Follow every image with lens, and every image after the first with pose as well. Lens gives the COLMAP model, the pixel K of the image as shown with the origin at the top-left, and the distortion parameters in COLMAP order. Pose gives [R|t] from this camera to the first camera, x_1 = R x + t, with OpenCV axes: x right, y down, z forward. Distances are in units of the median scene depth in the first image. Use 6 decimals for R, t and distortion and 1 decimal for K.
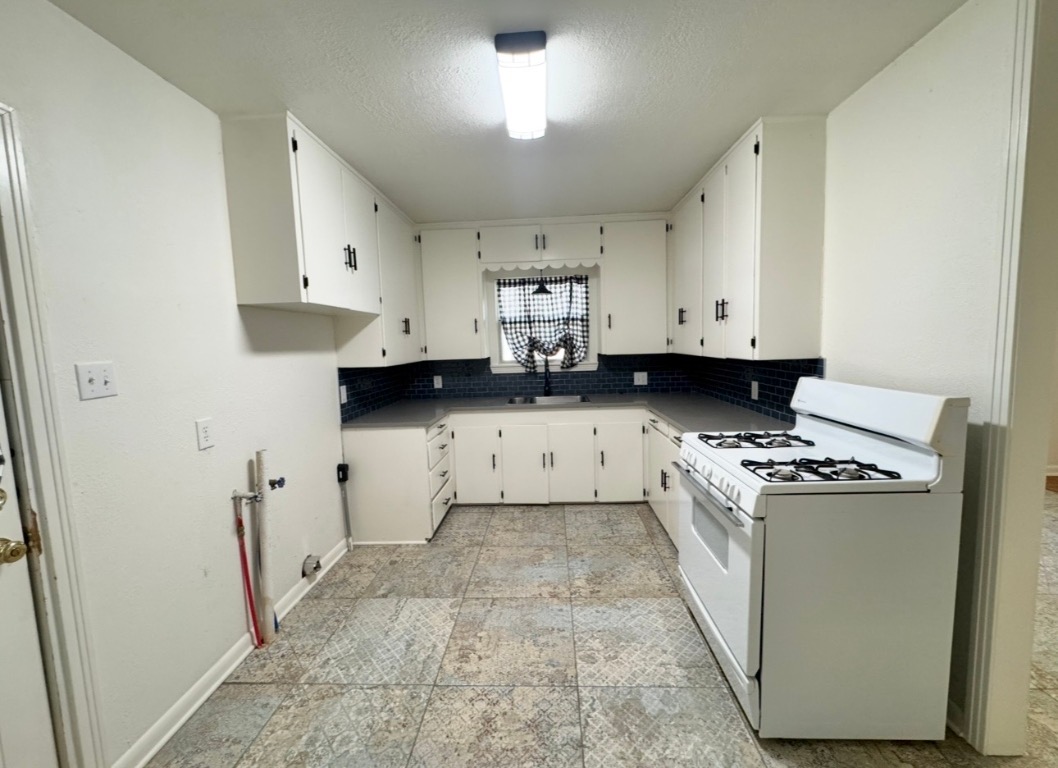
lens RADIAL K [[421.2, 0, 529.0], [0, 421.2, 384.0], [0, 0, 1]] dist [-0.001105, -0.000075]
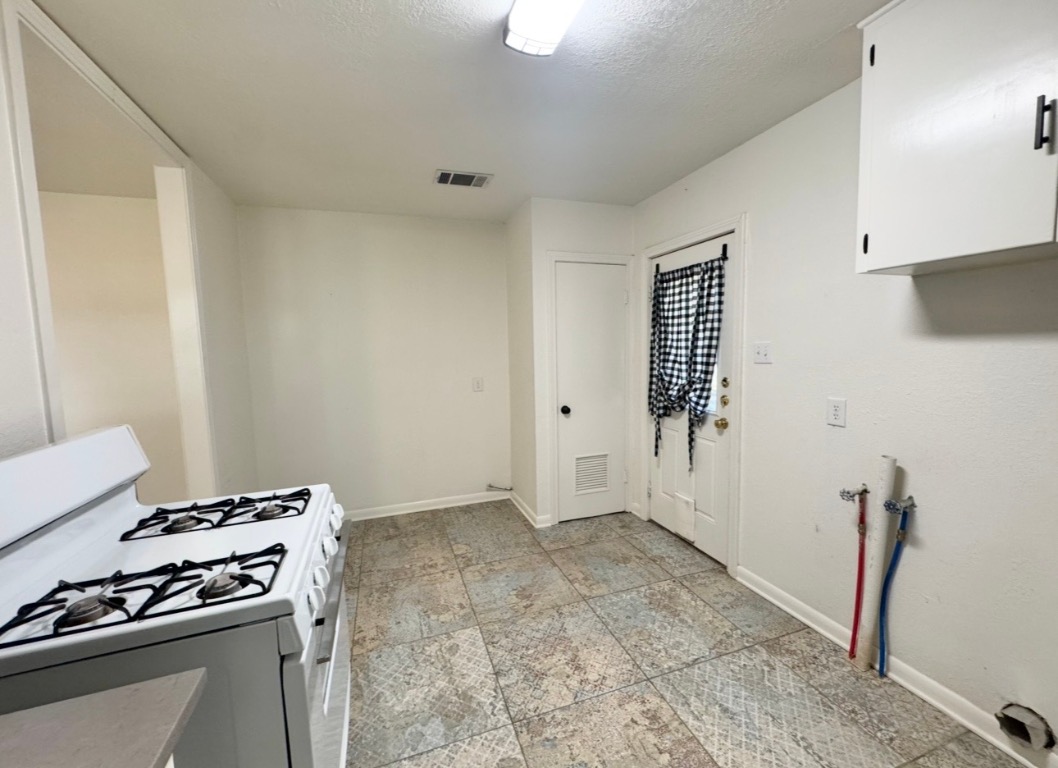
lens RADIAL K [[421.2, 0, 529.0], [0, 421.2, 384.0], [0, 0, 1]] dist [-0.001105, -0.000075]
pose [[-0.926629, 0.091119, -0.364768, 0.362550], [0.019827, 0.980681, 0.194608, -0.188672], [0.375453, 0.173097, -0.910534, 1.786436]]
